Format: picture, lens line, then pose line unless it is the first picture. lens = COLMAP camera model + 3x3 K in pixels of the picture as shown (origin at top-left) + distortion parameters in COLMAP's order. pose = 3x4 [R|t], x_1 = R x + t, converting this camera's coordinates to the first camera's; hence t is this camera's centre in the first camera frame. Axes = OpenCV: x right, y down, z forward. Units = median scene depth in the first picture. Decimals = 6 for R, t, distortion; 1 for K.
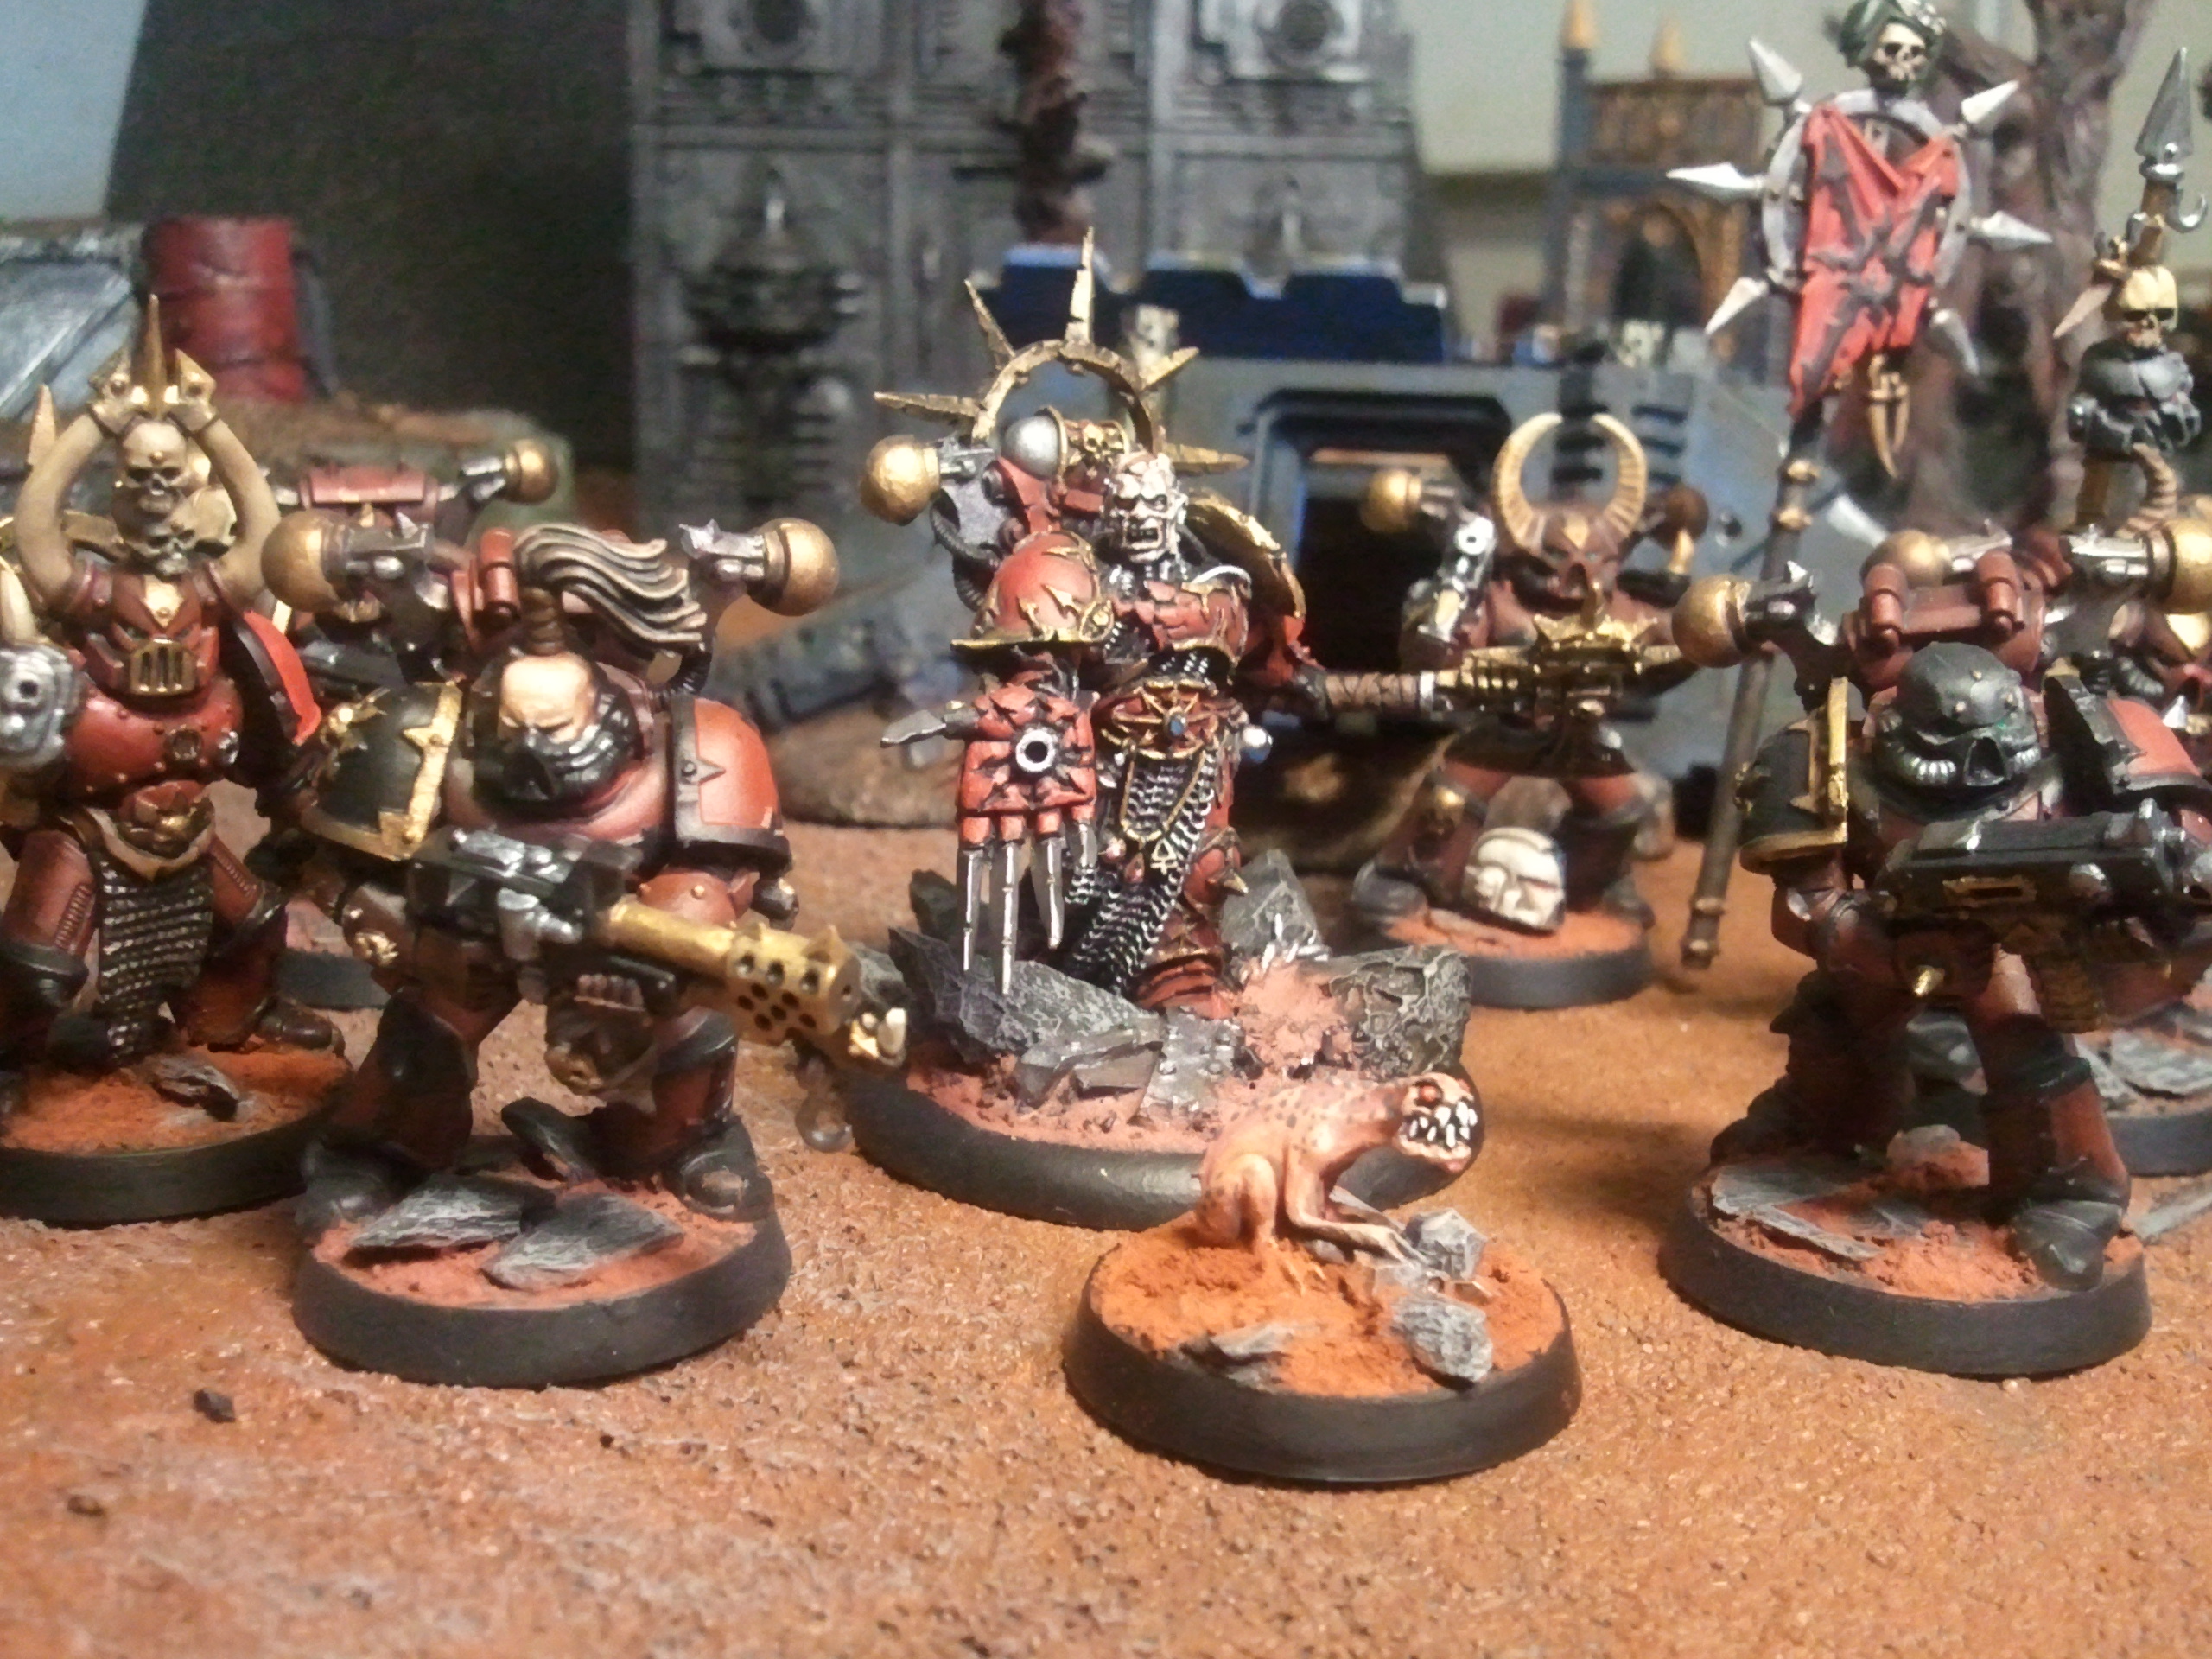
lens RADIAL K [[2441.1, 0, 1085.3], [0, 2441.1, 836.5], [0, 0, 1]] dist [0.036415, -0.271705]
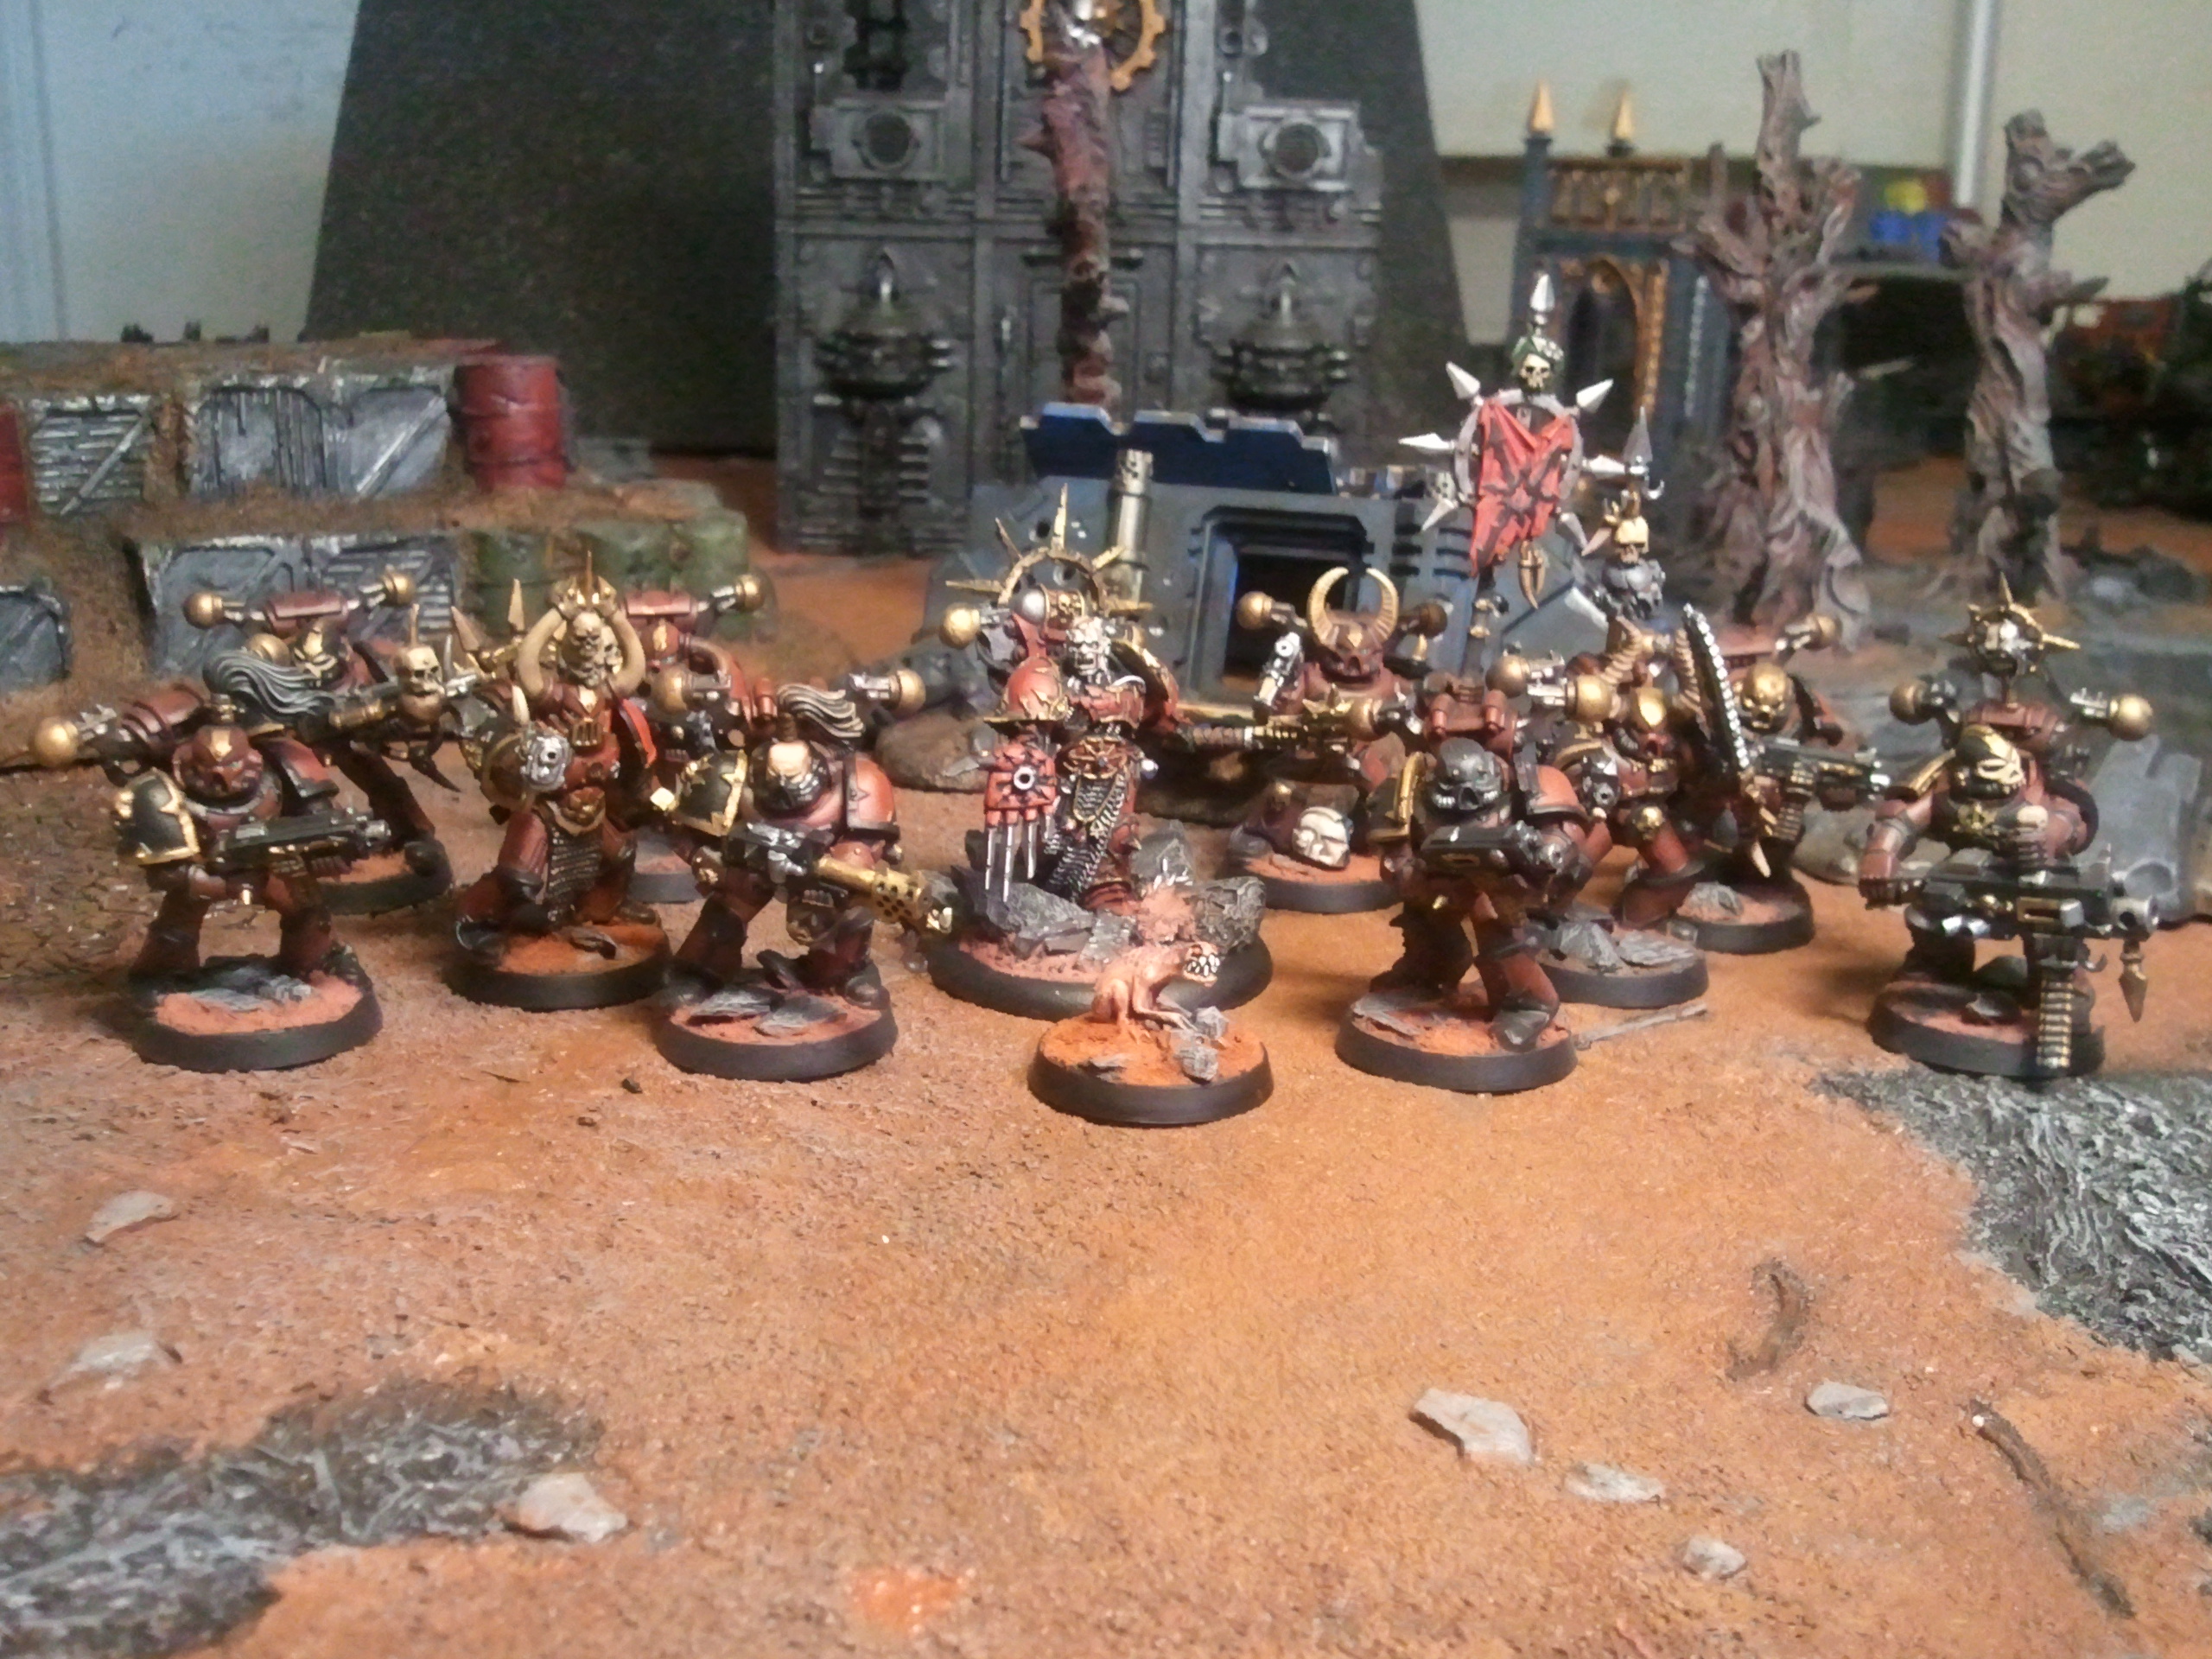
lens RADIAL K [[2440.7, 0, 1106.0], [0, 2440.7, 829.5], [0, 0, 1]] dist [0.052647, -0.298490]
pose [[0.999436, 0.014289, -0.030401, 0.096563], [-0.013136, 0.999200, 0.037780, -0.062817], [0.030916, -0.037360, 0.998824, -0.880575]]
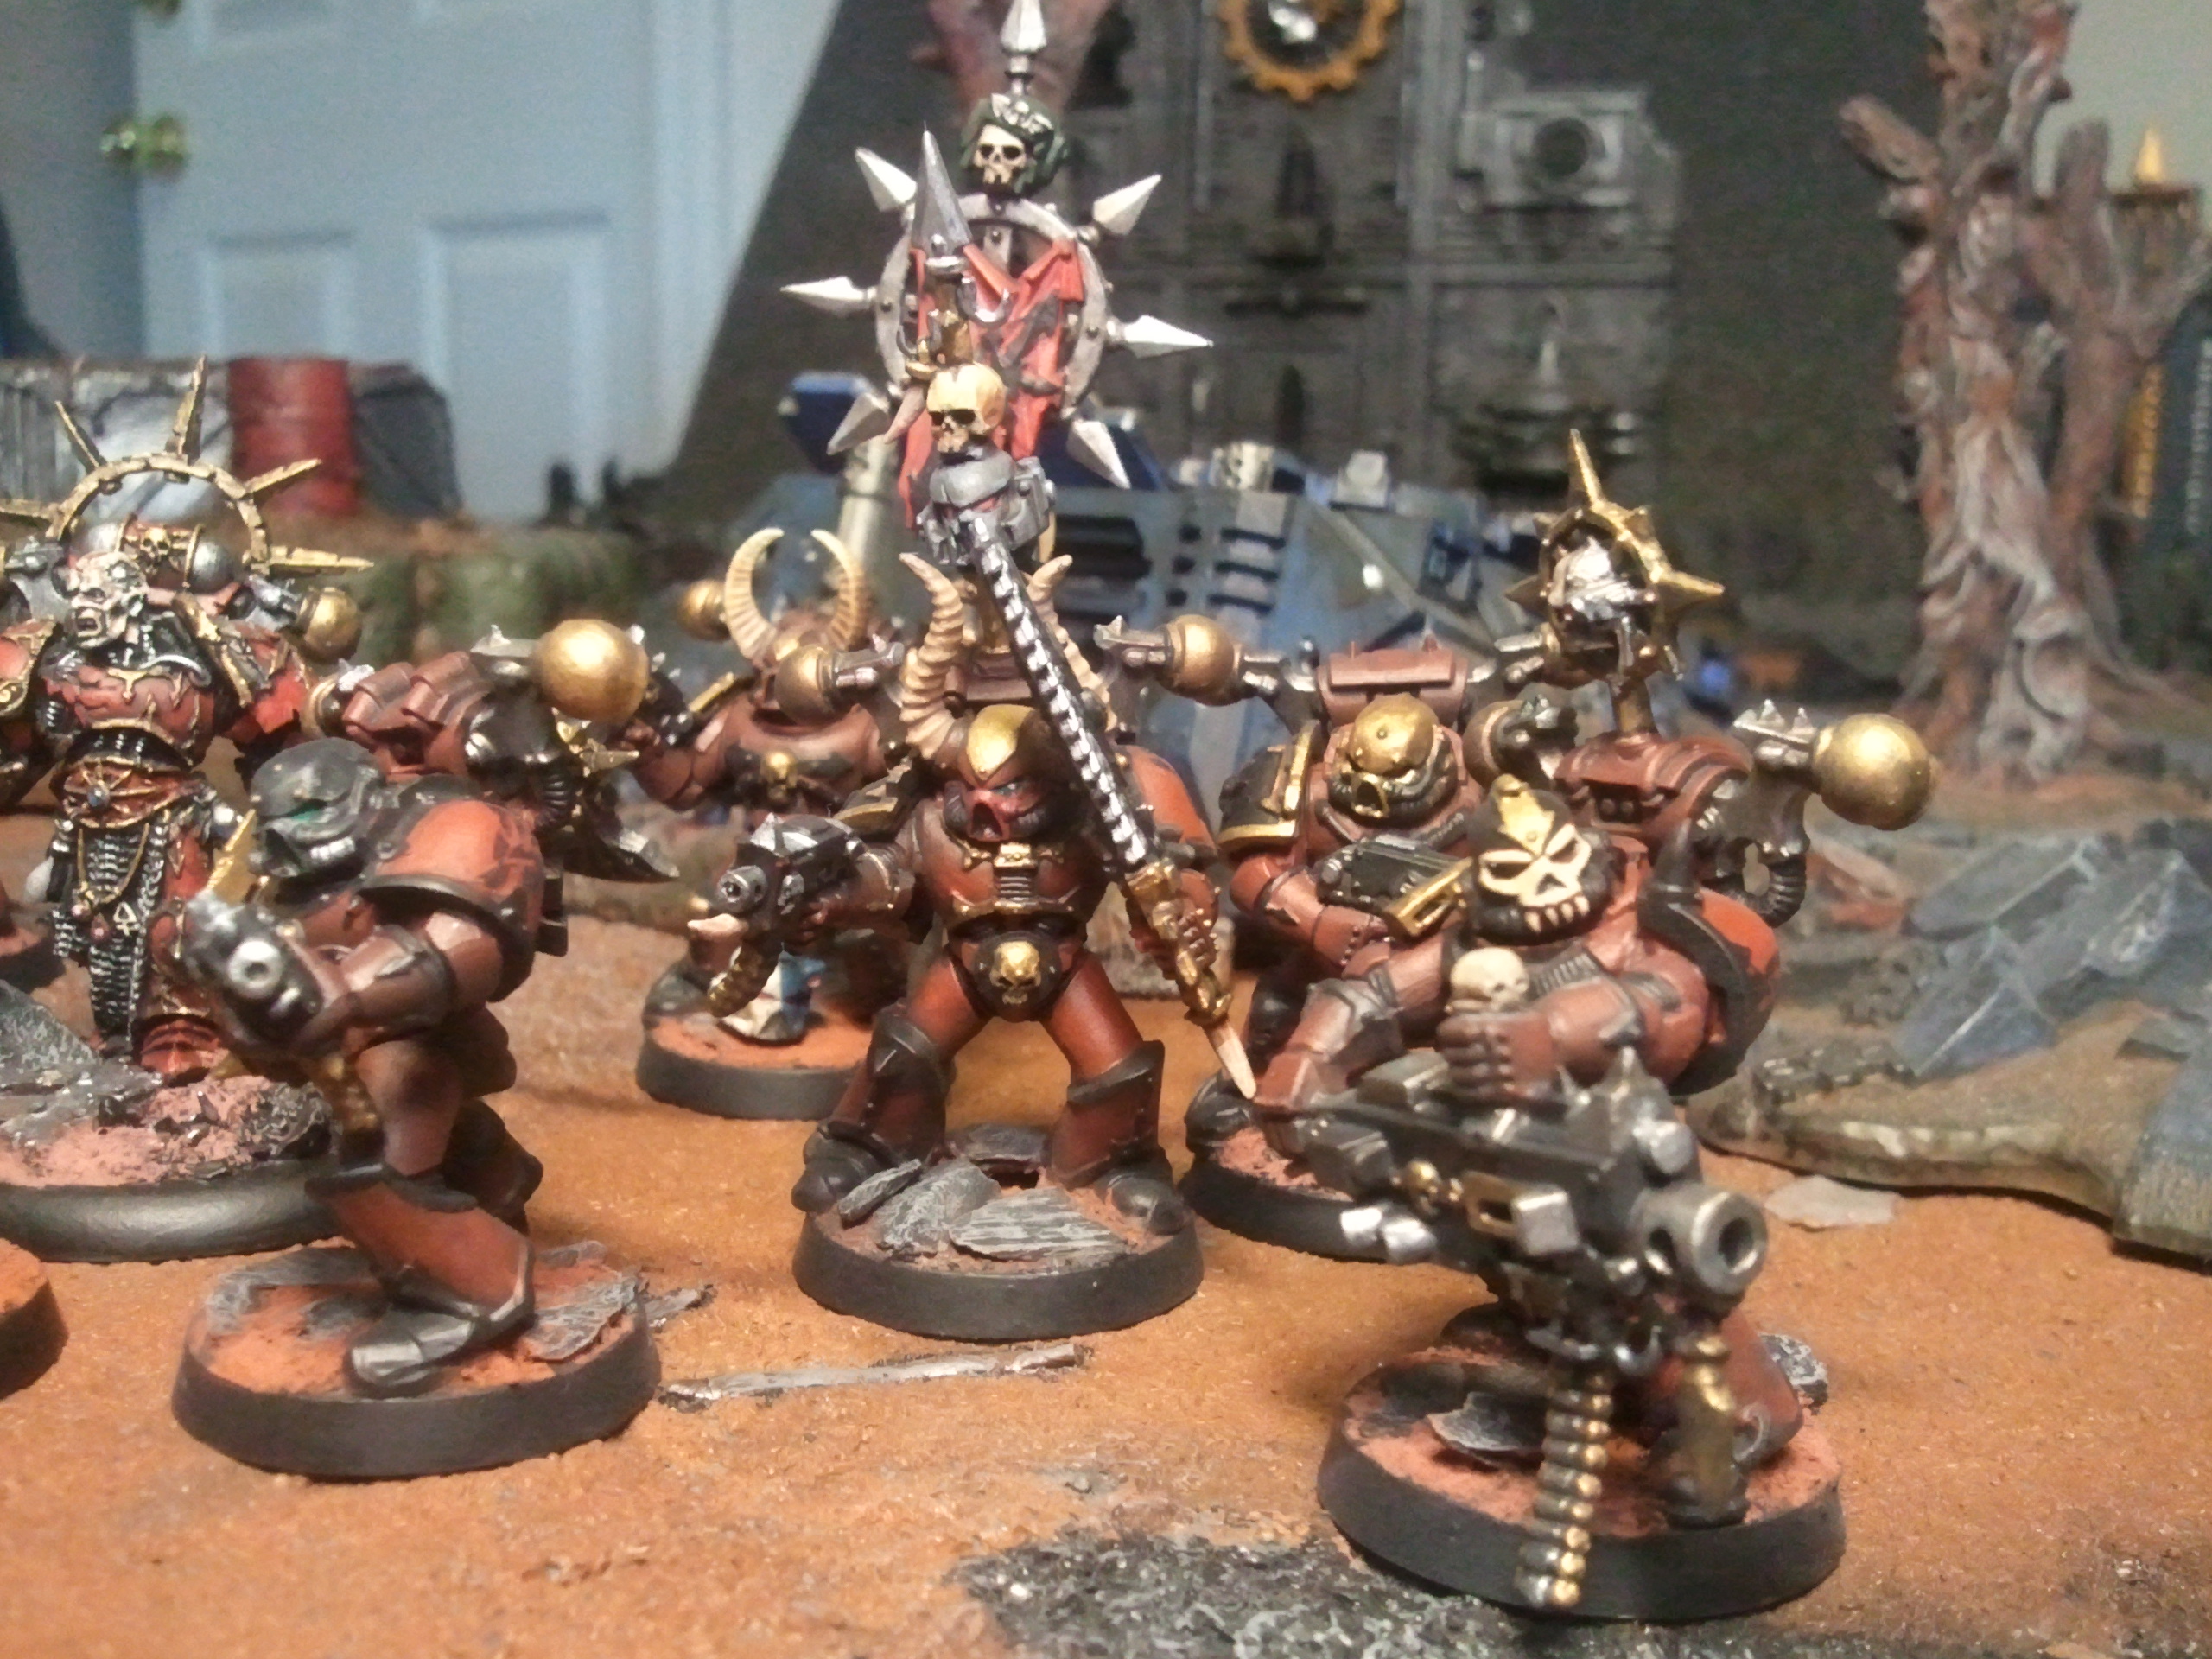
lens RADIAL K [[2433.4, 0, 1096.5], [0, 2433.4, 841.9], [0, 0, 1]] dist [0.026680, -0.265376]
pose [[0.929124, 0.058723, -0.365077, 0.838093], [-0.078013, 0.996216, -0.038302, -0.018545], [0.361446, 0.064068, 0.930189, 0.148689]]
